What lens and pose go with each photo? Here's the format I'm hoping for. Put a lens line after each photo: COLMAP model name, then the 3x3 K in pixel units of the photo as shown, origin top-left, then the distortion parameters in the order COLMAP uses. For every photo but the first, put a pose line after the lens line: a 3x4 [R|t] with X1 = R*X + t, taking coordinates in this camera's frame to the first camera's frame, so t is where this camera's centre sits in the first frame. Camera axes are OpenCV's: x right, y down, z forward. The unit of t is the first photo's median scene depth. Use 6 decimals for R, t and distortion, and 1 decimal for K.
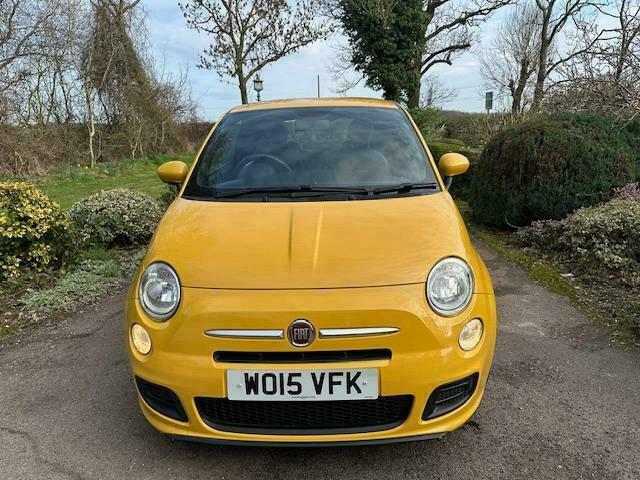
lens RADIAL K [[472.9, 0, 319.5], [0, 472.9, 237.5], [0, 0, 1]] dist [0.030003, -0.040417]
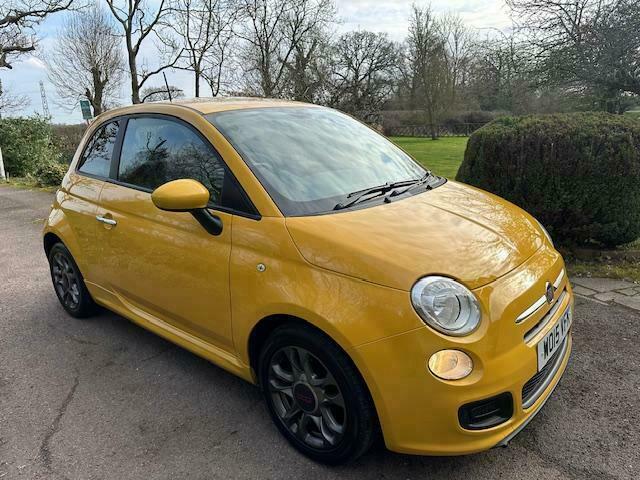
lens RADIAL K [[465.9, 0, 320.0], [0, 465.9, 240.0], [0, 0, 1]] dist [0.000462, -0.001372]
pose [[0.608845, -0.203171, 0.766831, -1.277718], [0.212015, 0.973159, 0.089502, -0.155465], [-0.764433, 0.108087, 0.635579, 0.700704]]
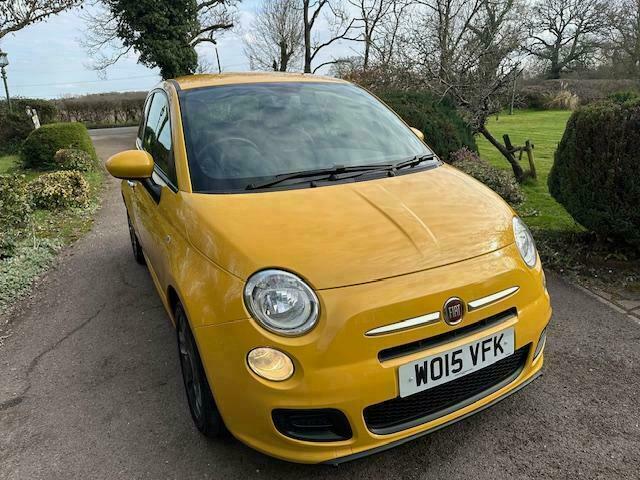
lens RADIAL K [[461.0, 0, 320.0], [0, 461.0, 240.0], [0, 0, 1]] dist [0.030850, -0.039920]
pose [[0.871492, -0.154035, 0.465591, -0.700382], [0.130213, 0.987995, 0.083134, -0.059315], [-0.472807, -0.011825, 0.881087, 0.278821]]
